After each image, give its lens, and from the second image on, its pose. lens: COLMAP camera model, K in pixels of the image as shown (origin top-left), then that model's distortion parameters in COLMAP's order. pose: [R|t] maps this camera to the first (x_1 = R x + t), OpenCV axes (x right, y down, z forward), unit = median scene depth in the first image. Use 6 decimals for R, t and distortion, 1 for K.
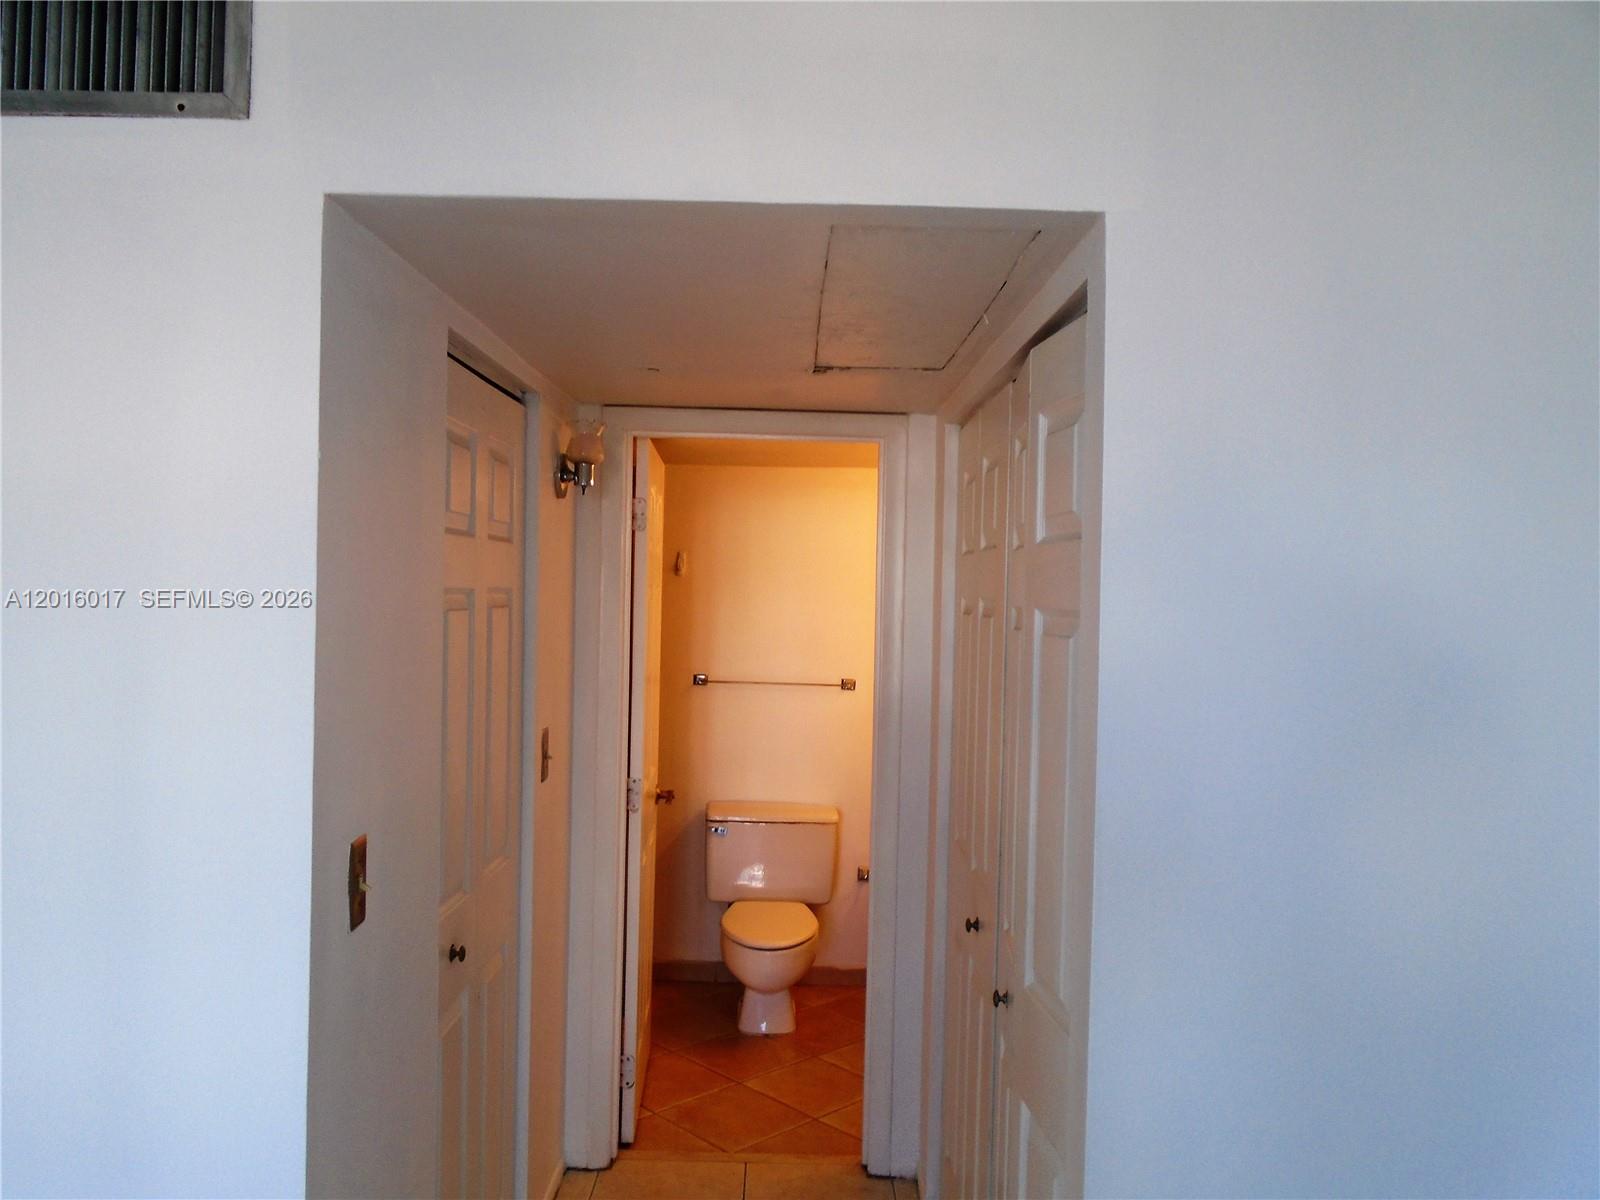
lens RADIAL K [[1228.1, 0, 752.5], [0, 1228.1, 602.7], [0, 0, 1]] dist [0.002161, -0.004710]
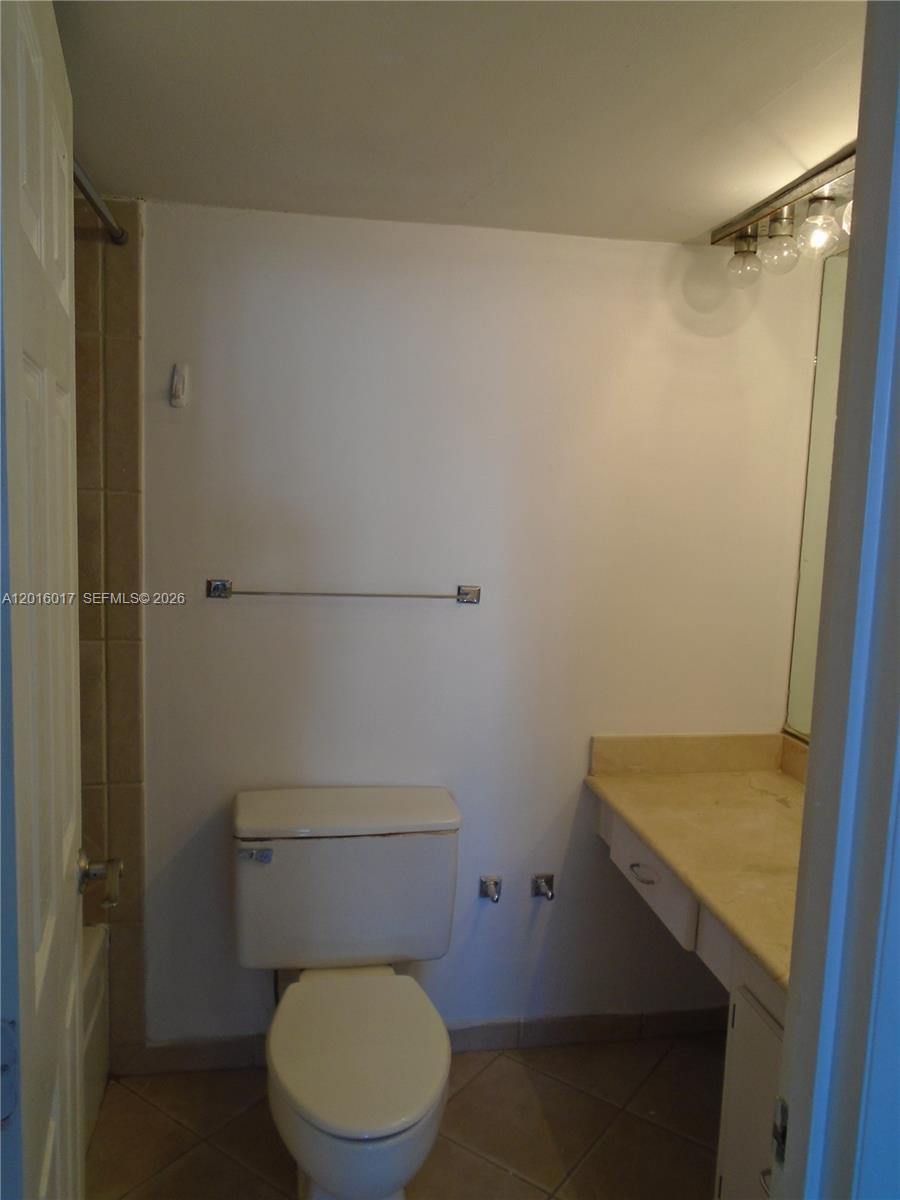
lens RADIAL K [[952.9, 0, 450.0], [0, 952.9, 600.0], [0, 0, 1]] dist [0.063121, -0.088930]
pose [[0.981055, -0.016218, 0.193049, -0.037416], [-0.007607, 0.992496, 0.122039, 0.017985], [-0.193580, -0.121196, 0.973570, 0.866318]]
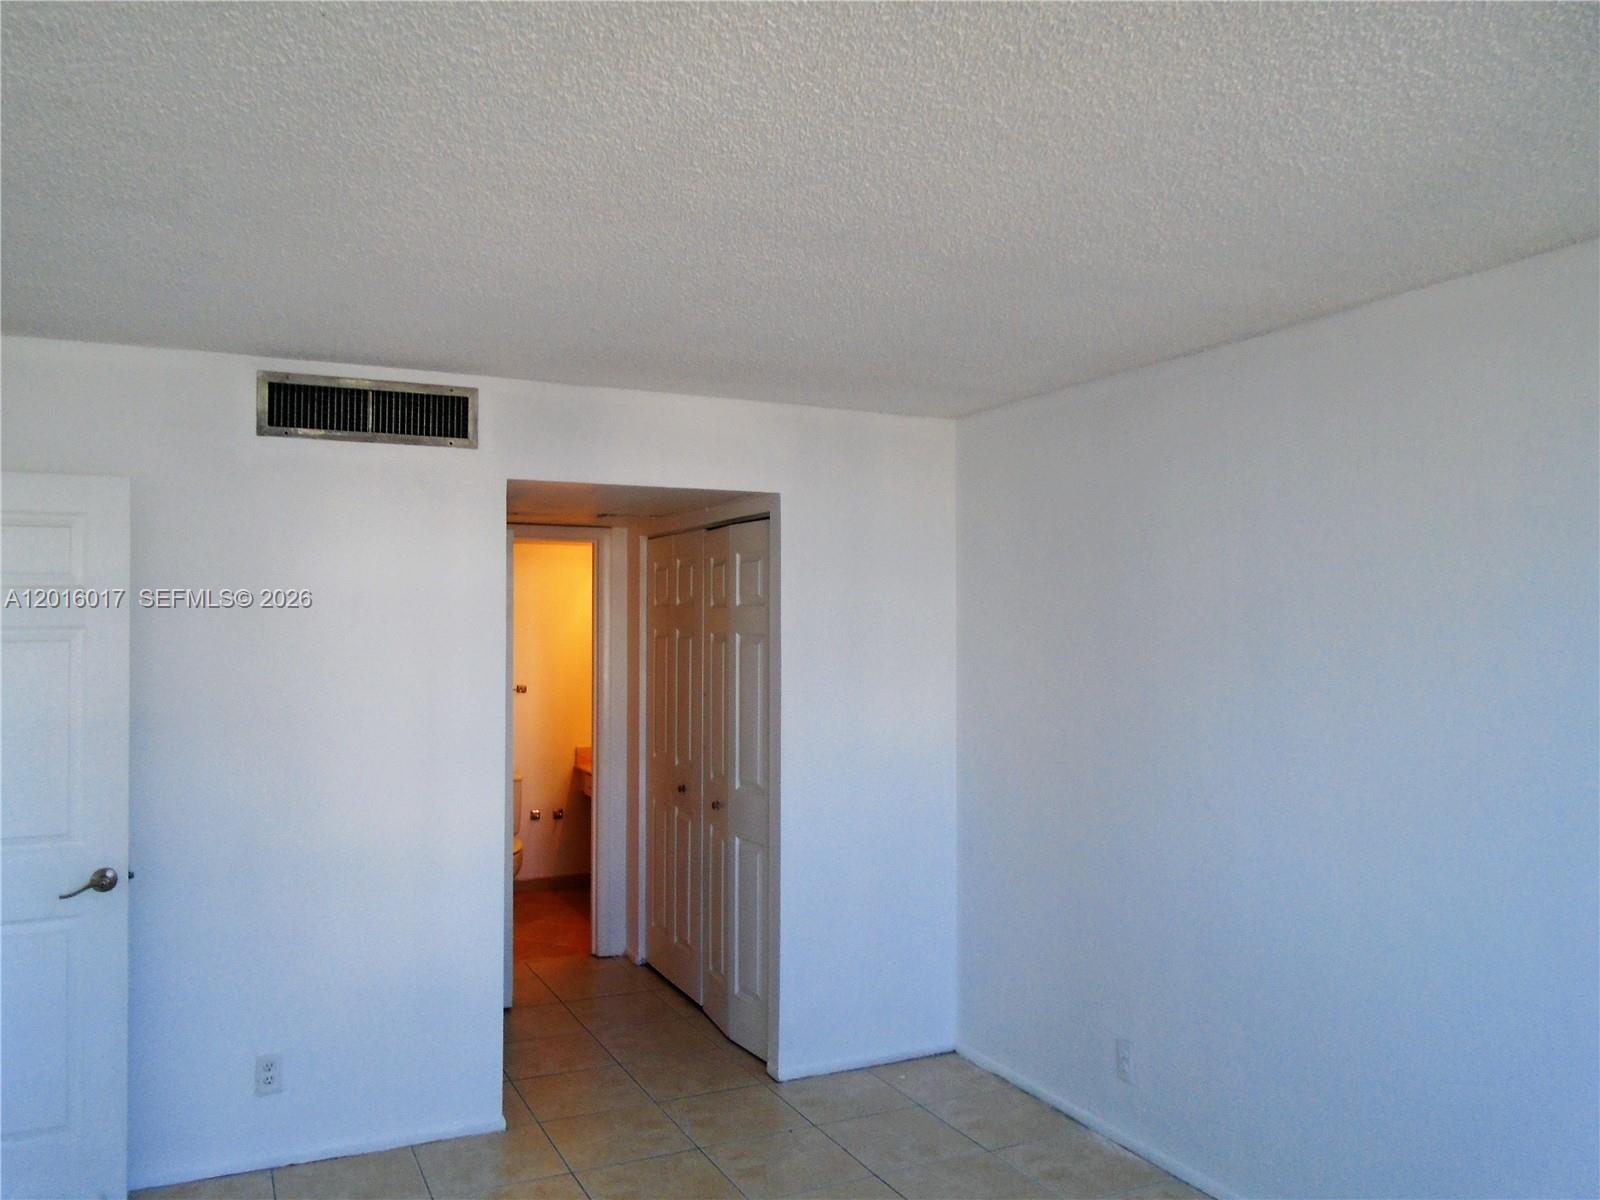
lens RADIAL K [[1228.1, 0, 752.5], [0, 1228.1, 602.7], [0, 0, 1]] dist [0.002161, -0.004710]
pose [[0.906052, -0.014839, 0.422906, -0.479034], [0.024948, 0.999520, -0.018379, -0.006024], [-0.422430, 0.027203, 0.905987, -0.761278]]
